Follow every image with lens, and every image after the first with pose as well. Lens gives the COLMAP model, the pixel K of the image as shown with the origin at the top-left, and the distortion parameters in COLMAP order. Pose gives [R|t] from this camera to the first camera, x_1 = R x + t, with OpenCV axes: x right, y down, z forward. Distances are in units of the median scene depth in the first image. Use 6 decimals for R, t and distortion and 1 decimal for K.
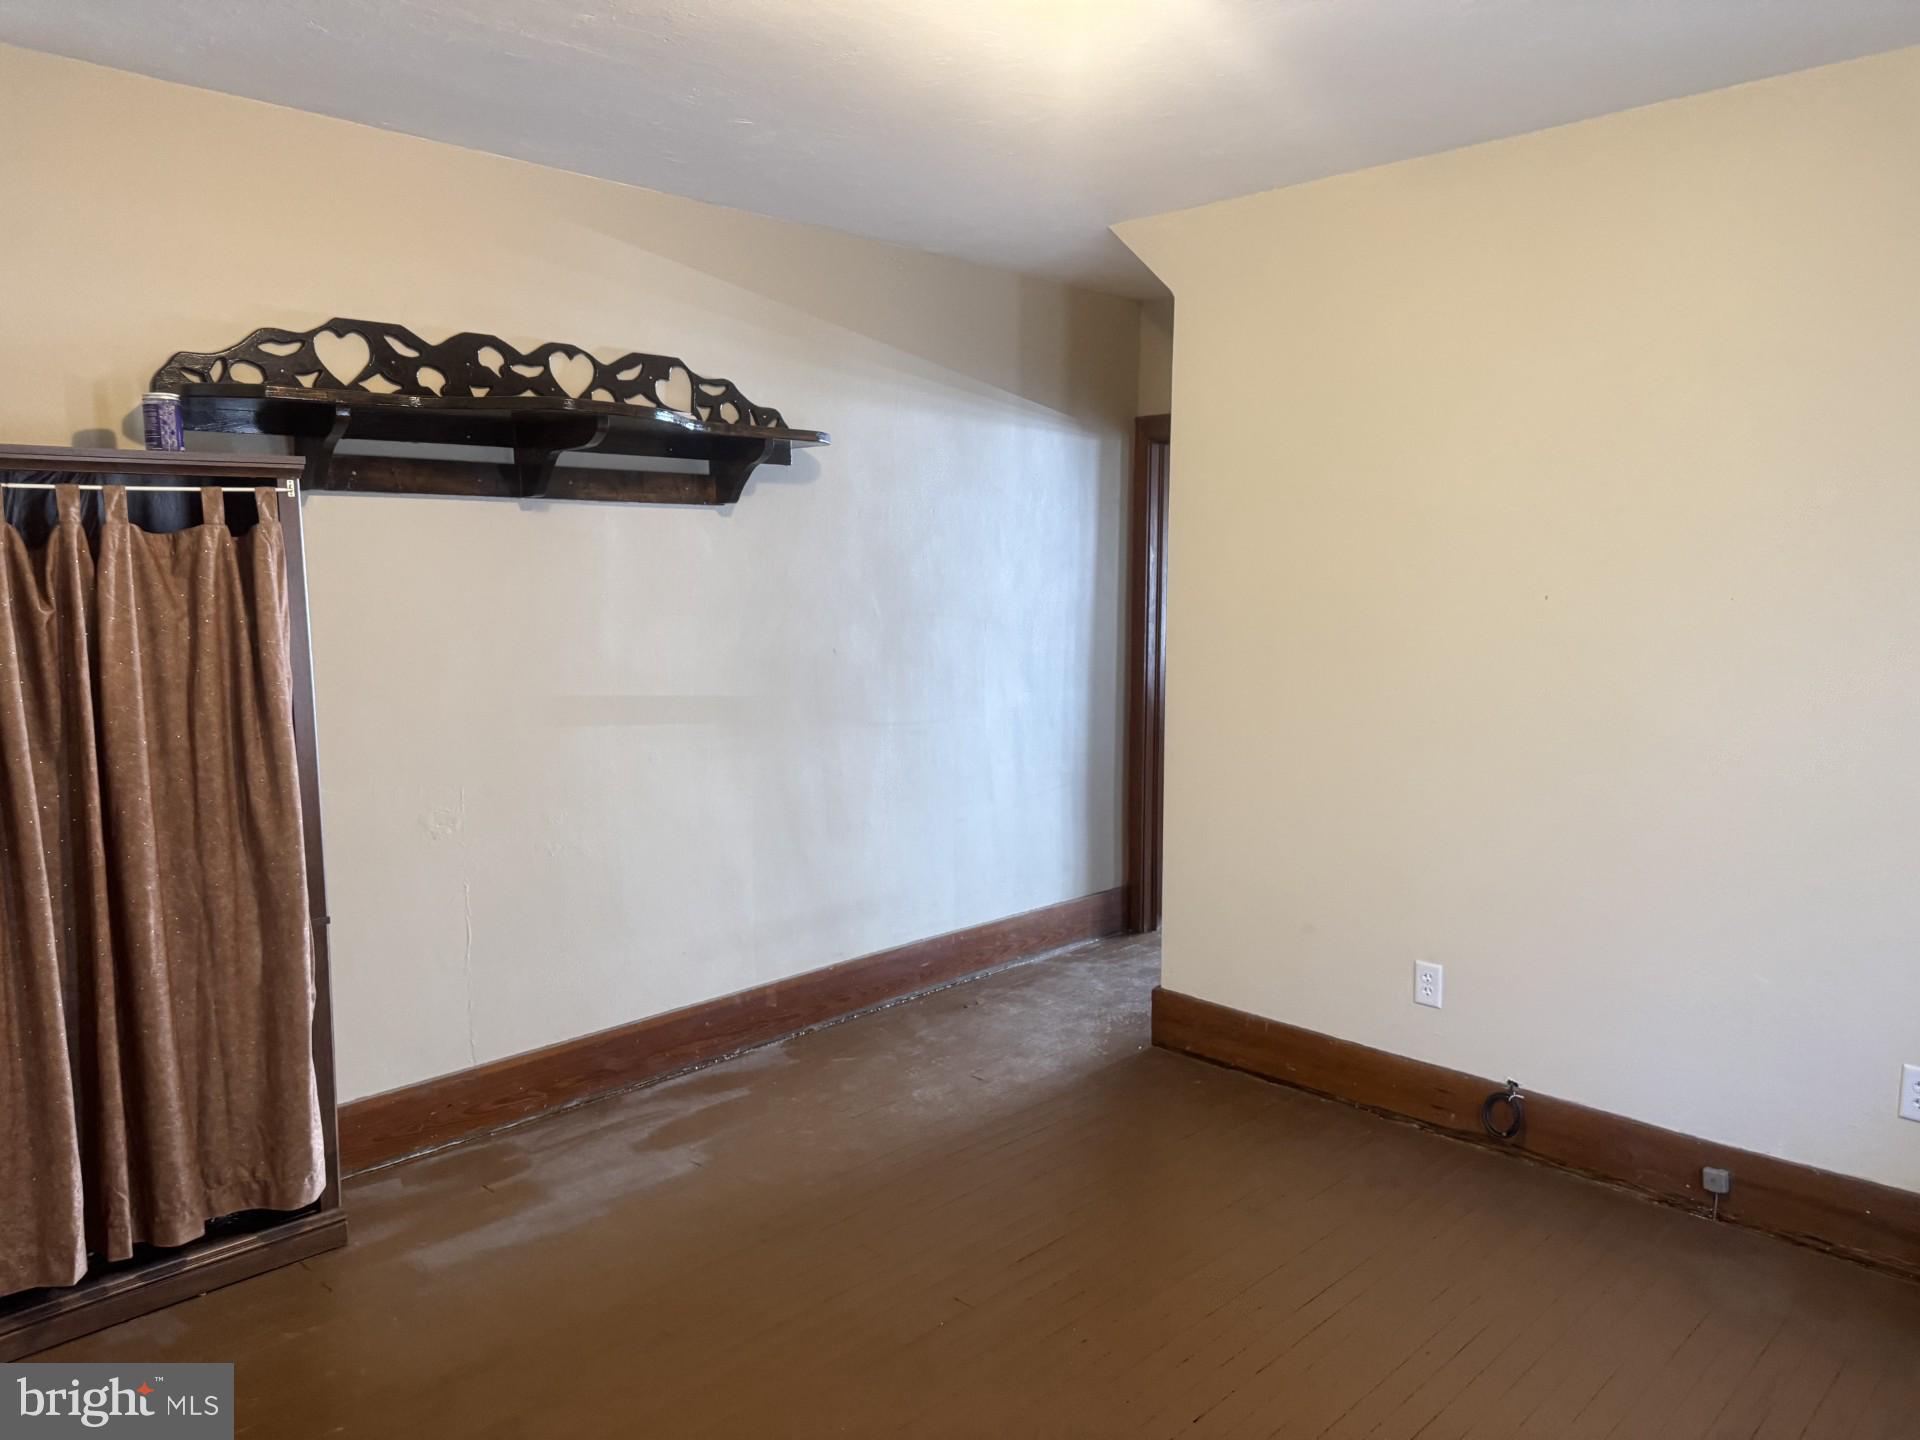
lens RADIAL K [[1361.0, 0, 960.0], [0, 1361.0, 720.0], [0, 0, 1]] dist [0.002510, -0.155627]
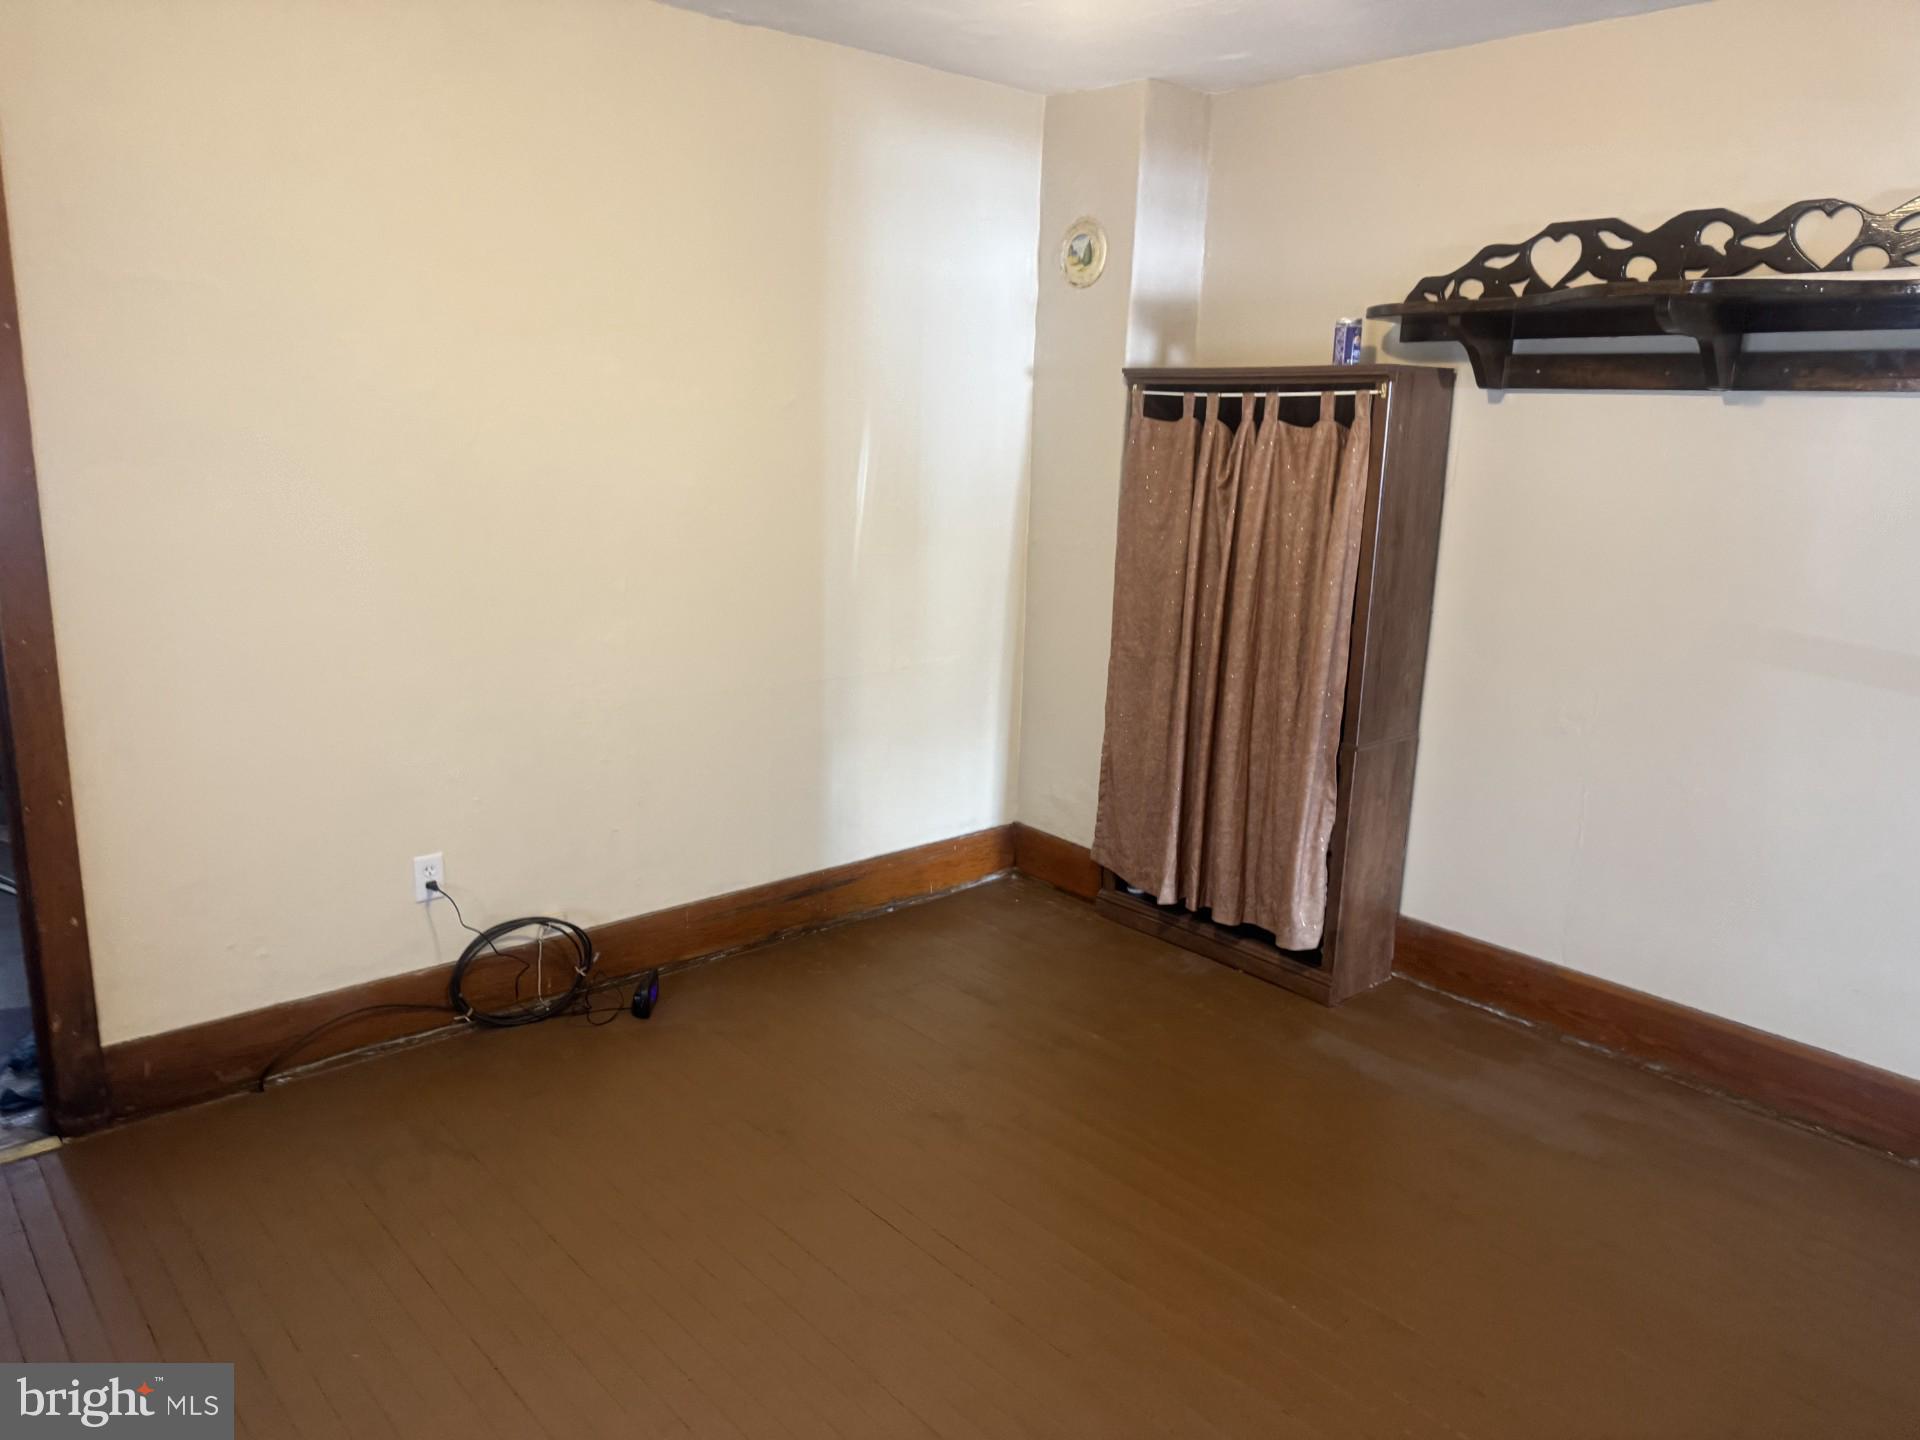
lens RADIAL K [[1349.1, 0, 960.0], [0, 1349.1, 720.0], [0, 0, 1]] dist [0.115812, -0.157308]
pose [[-0.103493, 0.203256, -0.973641, 0.713763], [-0.148615, 0.964748, 0.217197, -0.084227], [0.983465, 0.167177, -0.069638, 0.663379]]
